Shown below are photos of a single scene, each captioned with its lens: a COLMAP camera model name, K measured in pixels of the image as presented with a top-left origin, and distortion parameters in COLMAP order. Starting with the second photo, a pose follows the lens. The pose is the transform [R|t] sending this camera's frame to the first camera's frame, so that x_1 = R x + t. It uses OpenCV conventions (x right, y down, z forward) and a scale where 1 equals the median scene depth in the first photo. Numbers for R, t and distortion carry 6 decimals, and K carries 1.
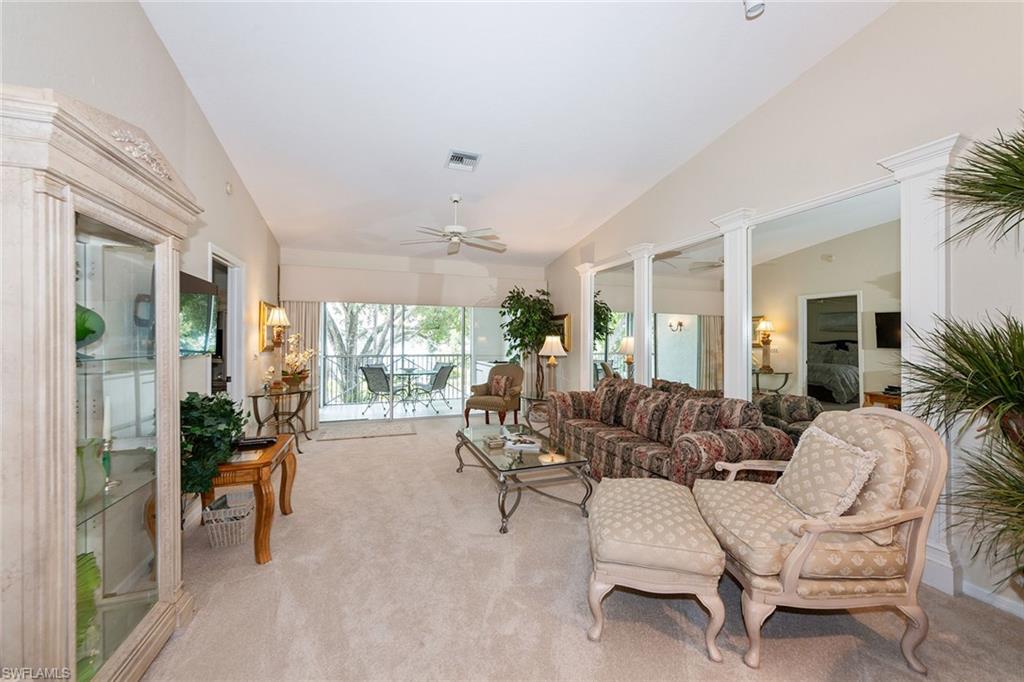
lens RADIAL K [[394.7, 0, 508.8], [0, 394.7, 338.9], [0, 0, 1]] dist [-0.002408, 0.000044]
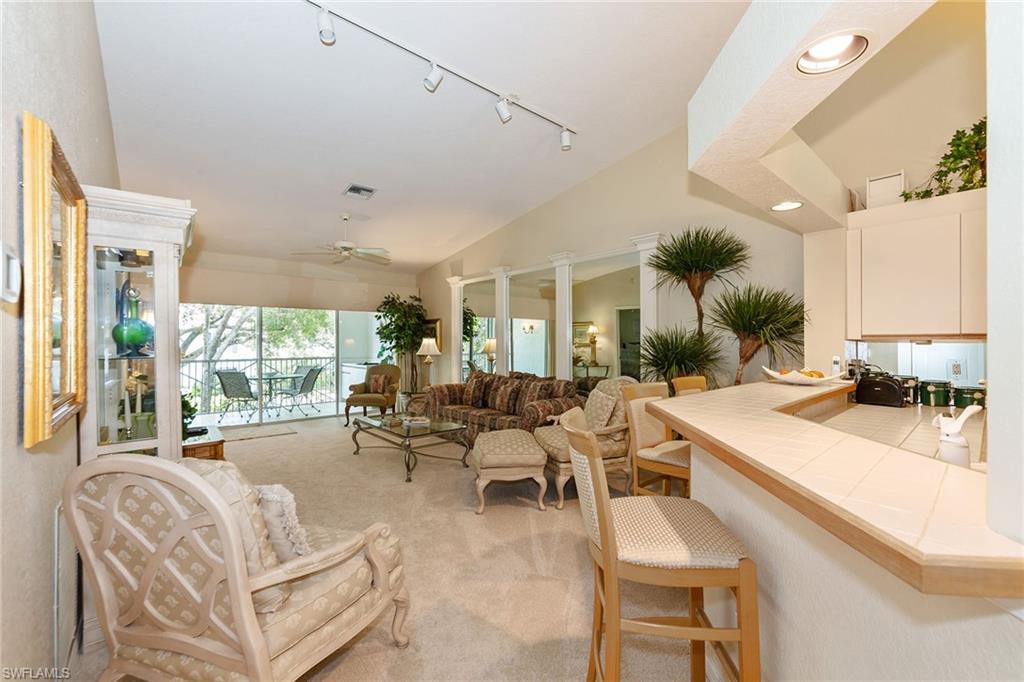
lens RADIAL K [[415.1, 0, 516.0], [0, 415.1, 341.5], [0, 0, 1]] dist [0.003385, 0.000134]
pose [[0.933639, -0.006959, 0.358147, -0.089429], [0.006135, 0.999975, 0.003435, -0.000147], [-0.358162, -0.001009, 0.933659, -0.240580]]
